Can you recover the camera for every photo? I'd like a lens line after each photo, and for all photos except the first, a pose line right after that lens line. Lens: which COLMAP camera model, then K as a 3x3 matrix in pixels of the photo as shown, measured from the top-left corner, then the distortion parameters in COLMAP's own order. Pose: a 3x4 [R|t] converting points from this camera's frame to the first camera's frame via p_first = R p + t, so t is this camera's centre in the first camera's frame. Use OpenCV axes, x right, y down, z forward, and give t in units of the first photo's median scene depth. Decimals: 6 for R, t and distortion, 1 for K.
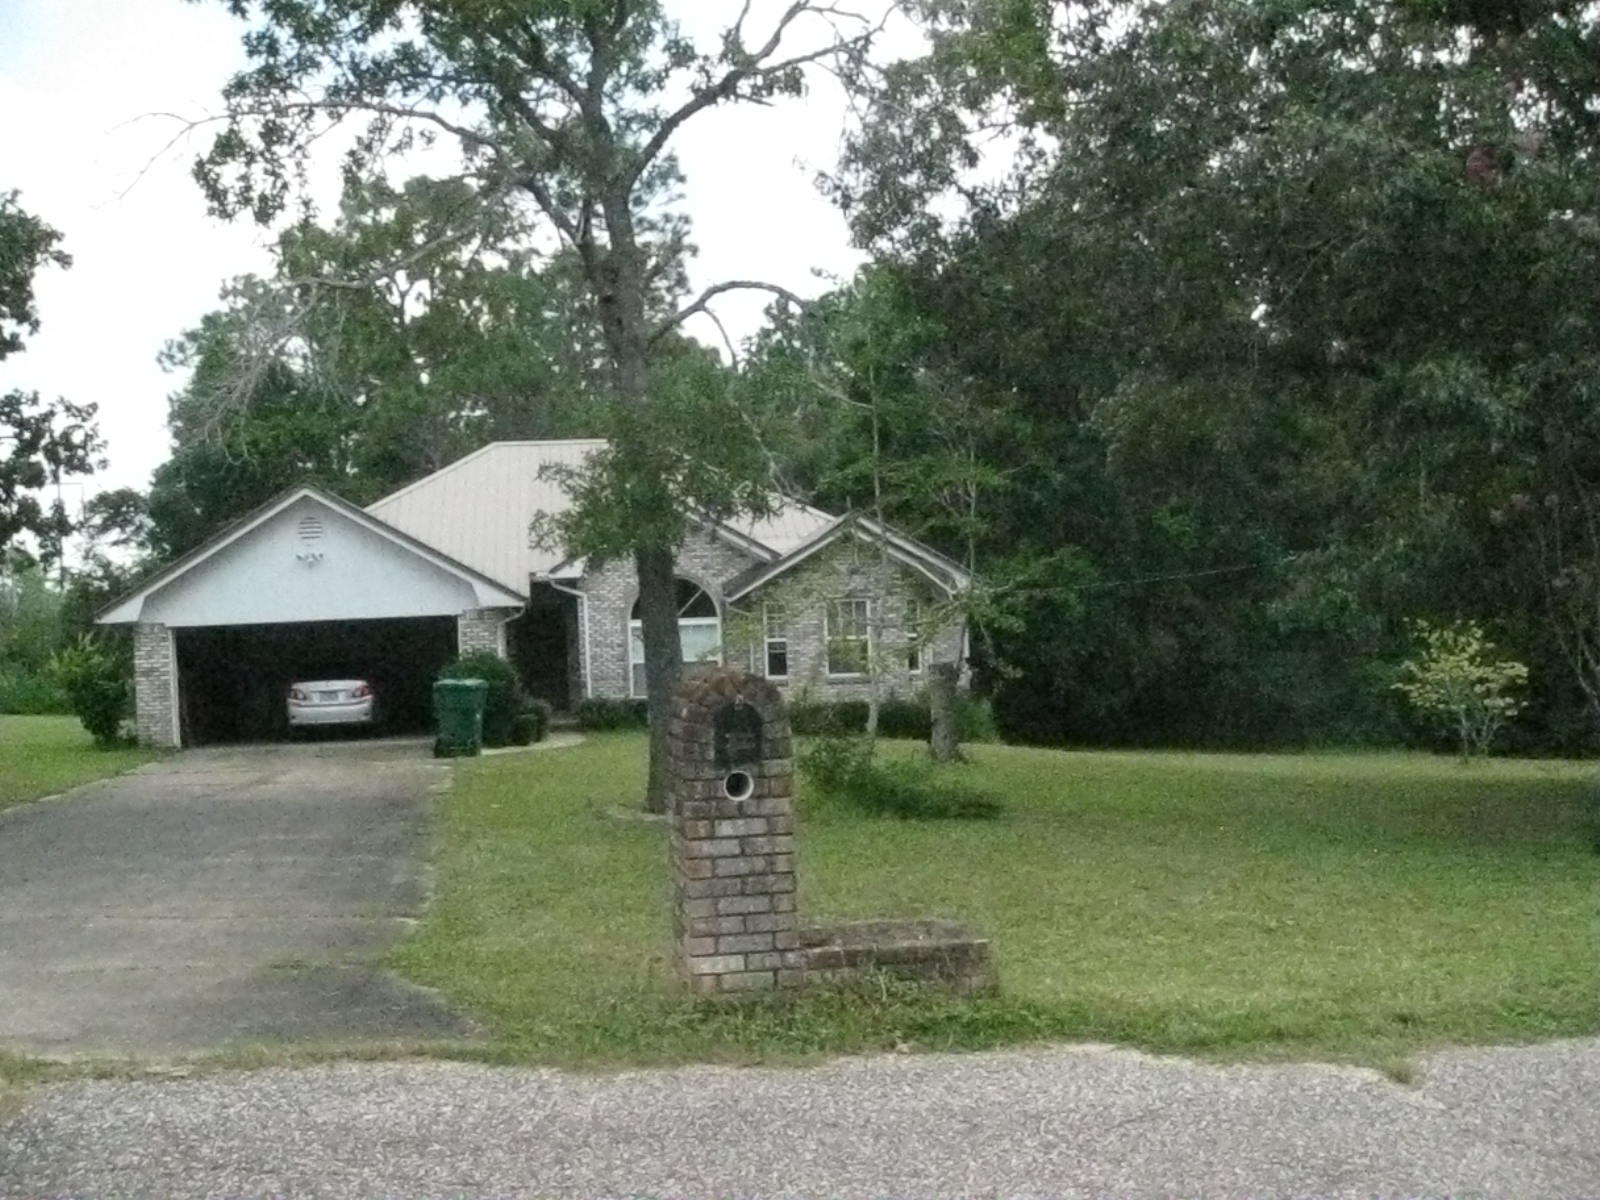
lens RADIAL K [[1772.8, 0, 790.7], [0, 1772.8, 633.1], [0, 0, 1]] dist [-0.165231, 0.107183]
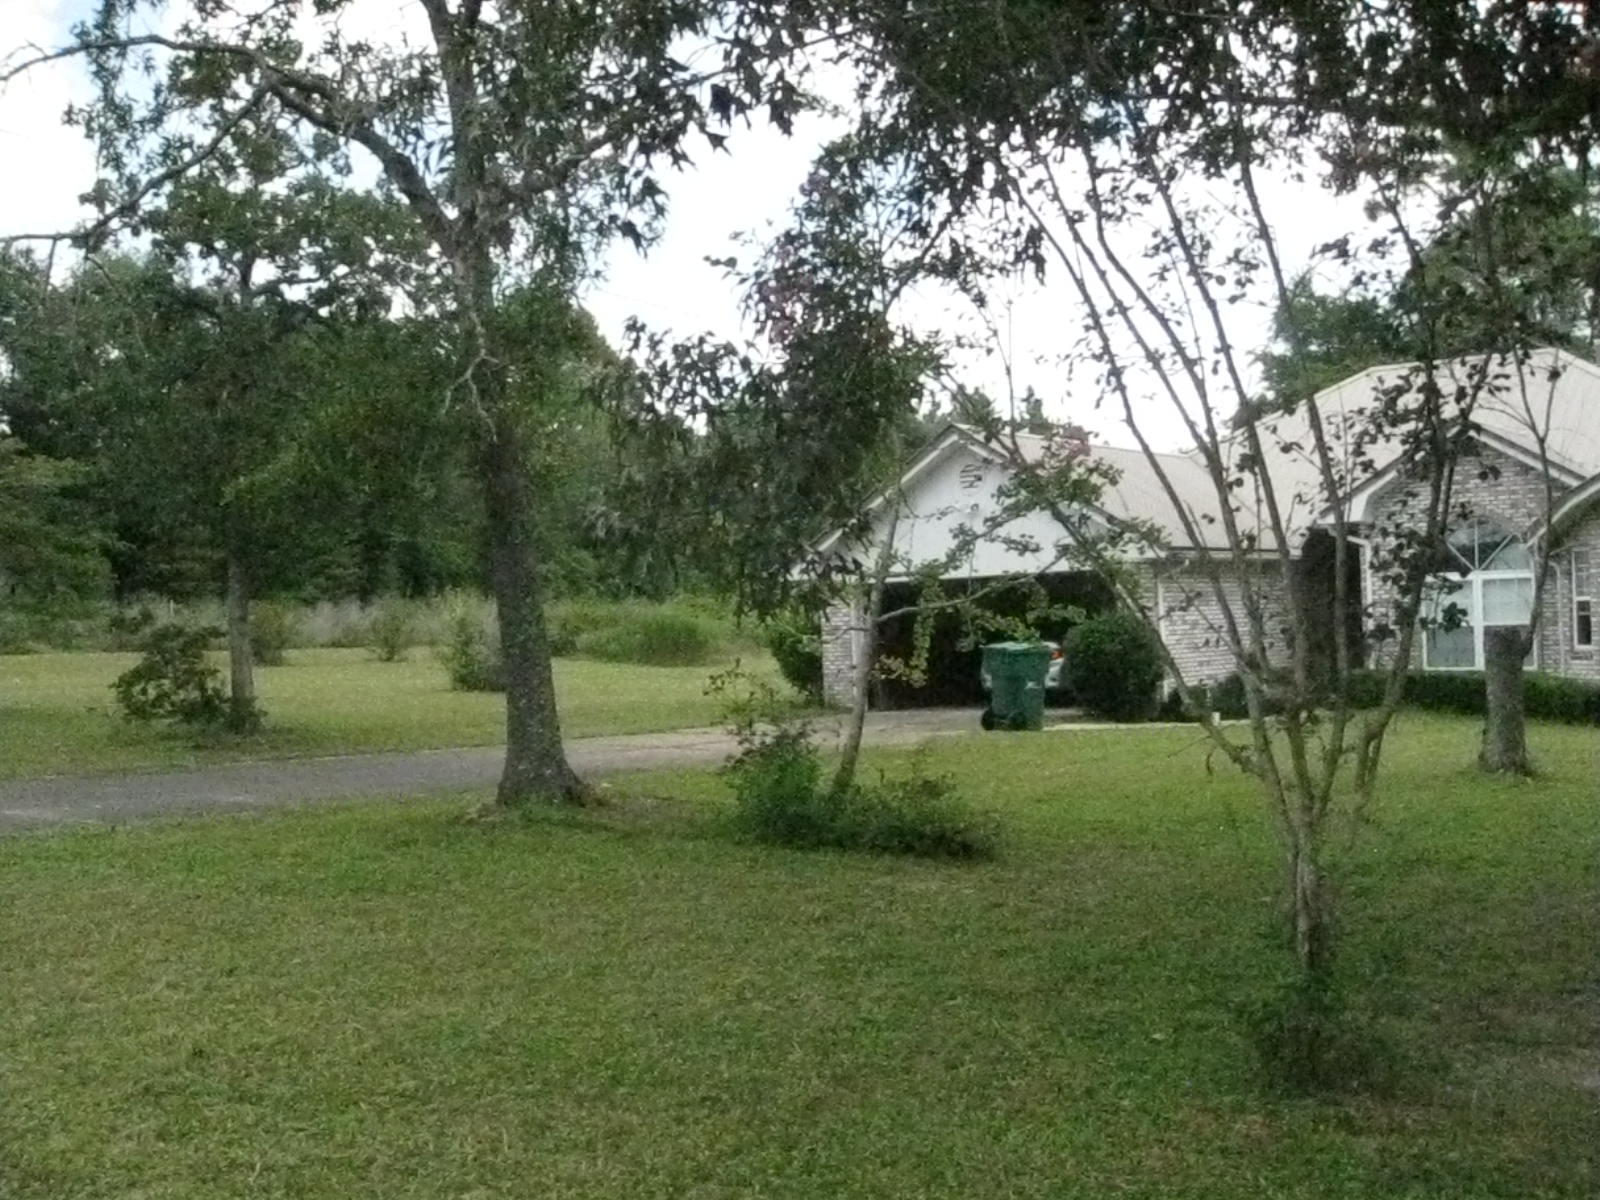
lens RADIAL K [[1772.8, 0, 790.7], [0, 1772.8, 633.1], [0, 0, 1]] dist [-0.165231, 0.107183]
pose [[0.701560, 0.013223, -0.712488, 0.318746], [0.003750, 0.999745, 0.022247, 0.001397], [0.712600, -0.018279, 0.701332, 0.272744]]
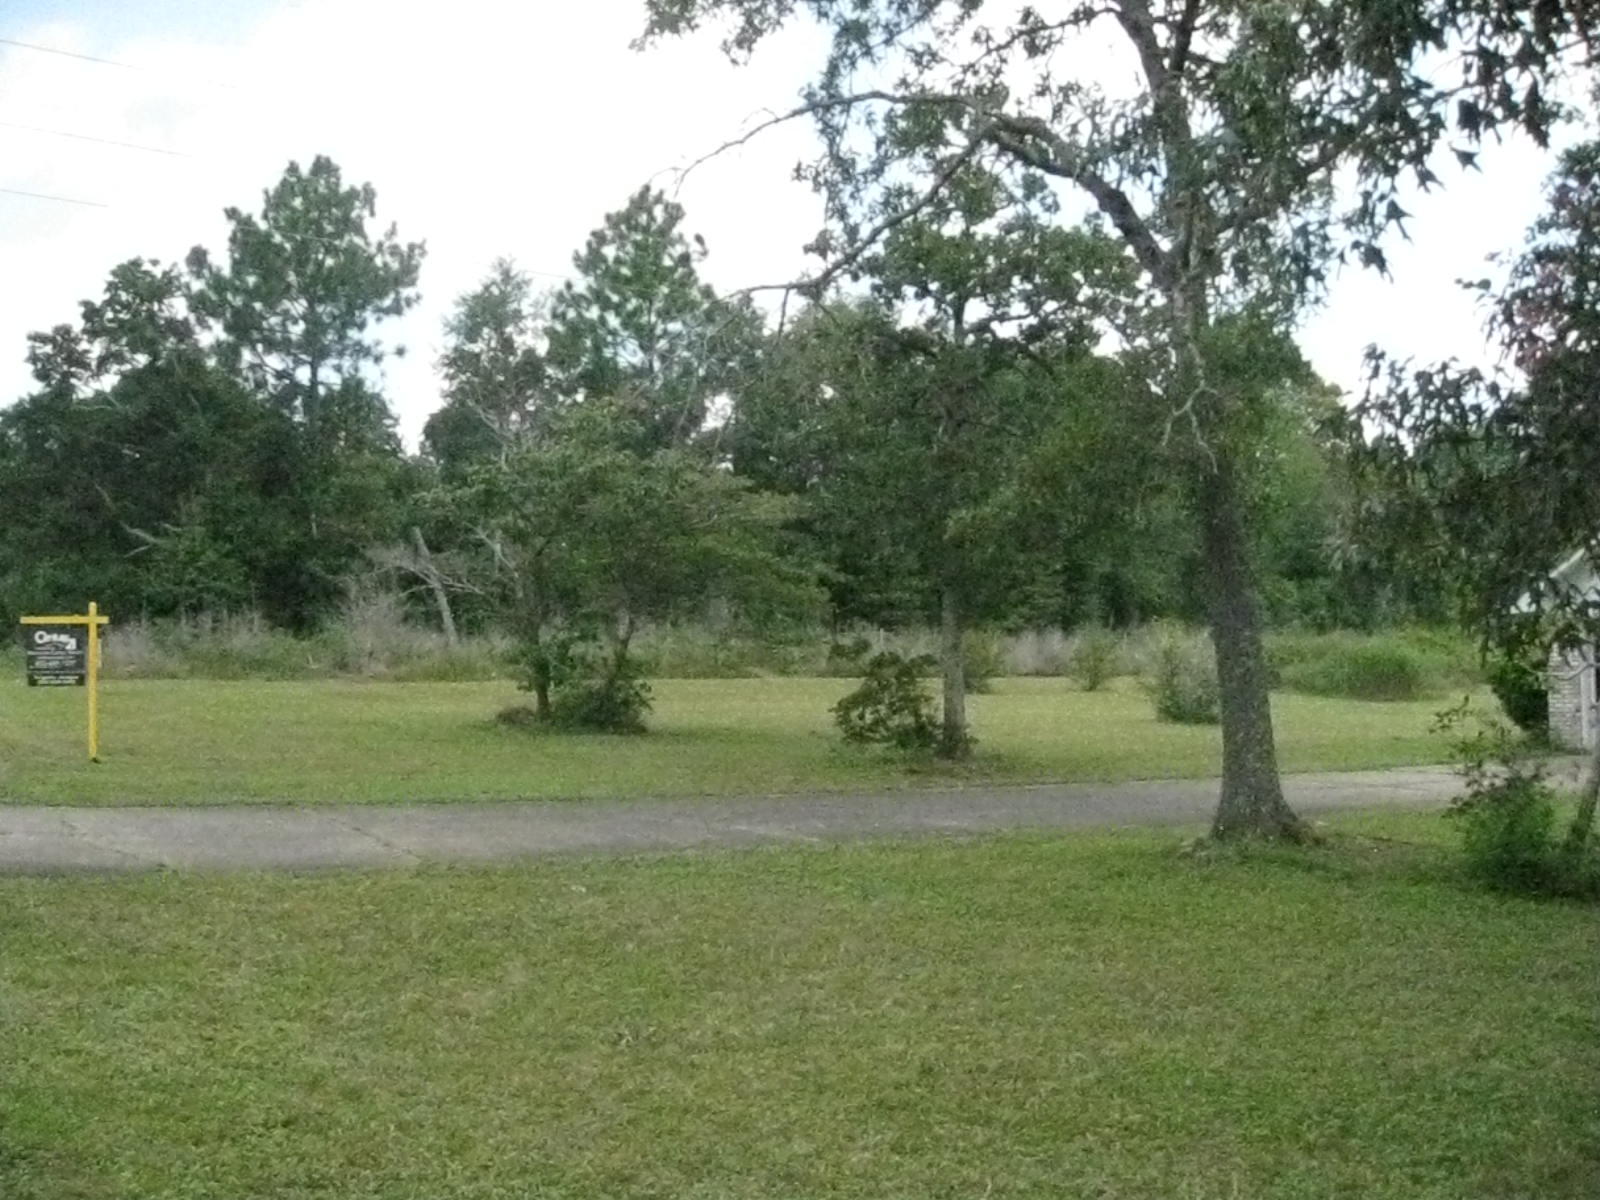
lens RADIAL K [[1772.8, 0, 783.1], [0, 1772.8, 620.5], [0, 0, 1]] dist [-0.161399, 0.103046]
pose [[0.373709, -0.001499, -0.927545, 0.316374], [-0.001620, 0.999996, -0.002269, 0.000839], [0.927544, 0.002351, 0.373705, 0.268393]]
